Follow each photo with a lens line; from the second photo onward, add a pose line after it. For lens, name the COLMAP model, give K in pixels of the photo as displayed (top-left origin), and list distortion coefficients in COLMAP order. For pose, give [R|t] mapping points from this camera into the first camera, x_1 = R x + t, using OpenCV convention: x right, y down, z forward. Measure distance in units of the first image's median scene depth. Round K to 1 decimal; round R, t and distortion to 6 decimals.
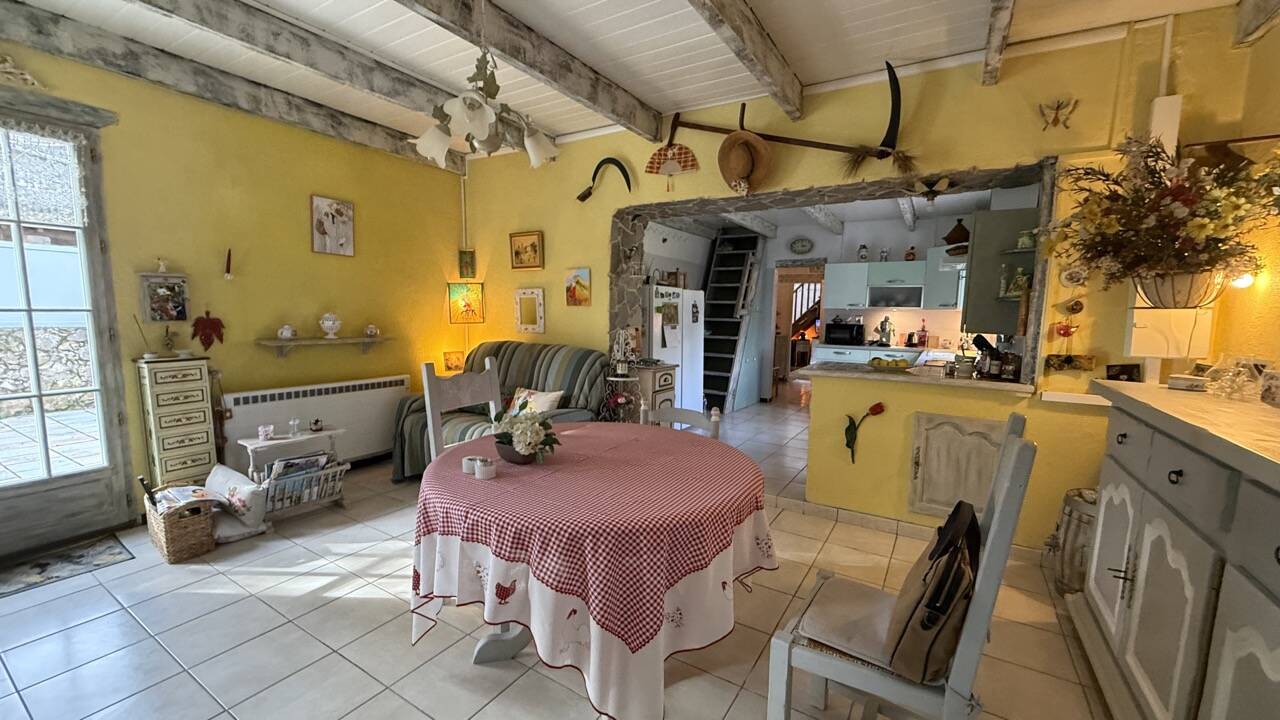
lens RADIAL K [[523.5, 0, 629.4], [0, 523.5, 369.1], [0, 0, 1]] dist [-0.012804, 0.000249]
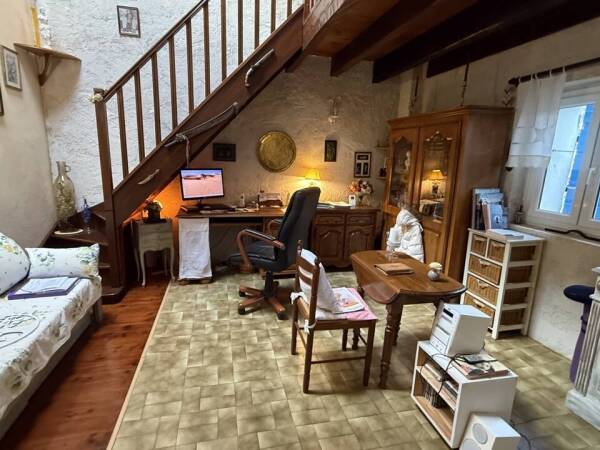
lens RADIAL K [[317.4, 0, 298.8], [0, 317.4, 228.2], [0, 0, 1]] dist [0.000713, -0.001015]
pose [[0.719849, -0.145036, 0.678809, 0.478539], [0.049906, 0.986210, 0.157793, -0.163494], [-0.692334, -0.079710, 0.717161, 1.459148]]
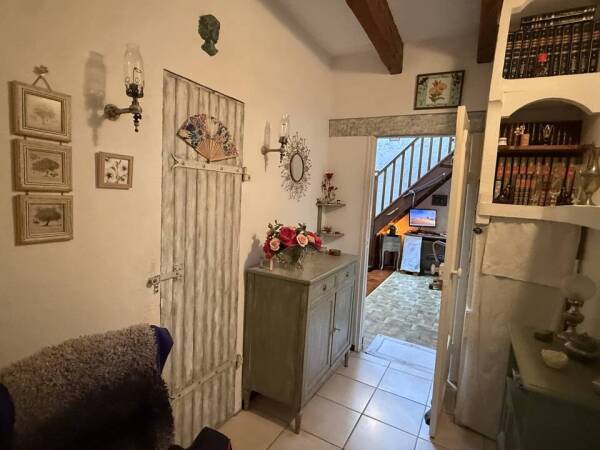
lens RADIAL K [[317.4, 0, 297.7], [0, 317.4, 225.8], [0, 0, 1]] dist [0.000713, -0.001015]
pose [[0.998998, 0.031149, 0.032131, 0.353871], [-0.031068, 0.999513, -0.003027, -0.125712], [-0.032210, 0.002026, 0.999479, 1.072214]]
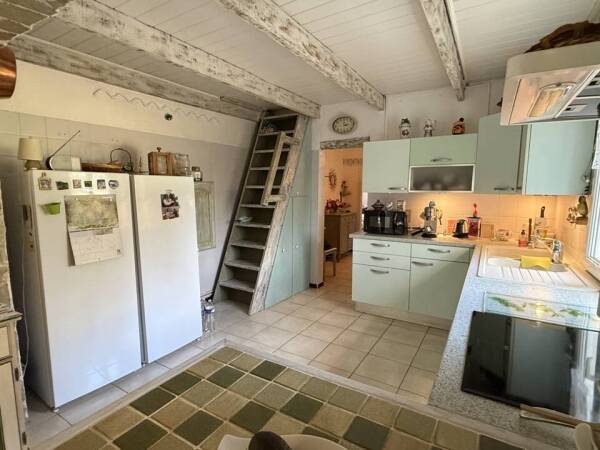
lens RADIAL K [[317.4, 0, 299.5], [0, 317.4, 226.3], [0, 0, 1]] dist [0.000713, -0.001015]
pose [[0.999814, -0.018484, -0.005498, 0.264135], [0.018564, 0.999717, 0.014853, -0.067856], [0.005222, -0.014952, 0.999875, 0.453414]]
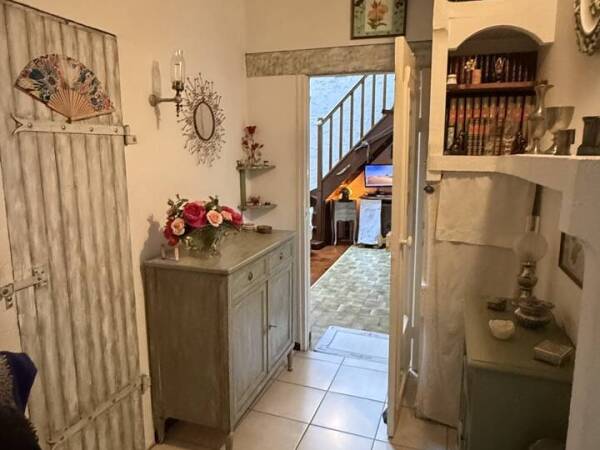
lens RADIAL K [[423.6, 0, 299.1], [0, 423.6, 220.6], [0, 0, 1]] dist [0.000688, 0.000282]
pose [[0.979605, -0.052968, 0.193823, 0.366633], [0.041639, 0.997203, 0.062066, -0.127646], [-0.196569, -0.052730, 0.979071, 1.061044]]
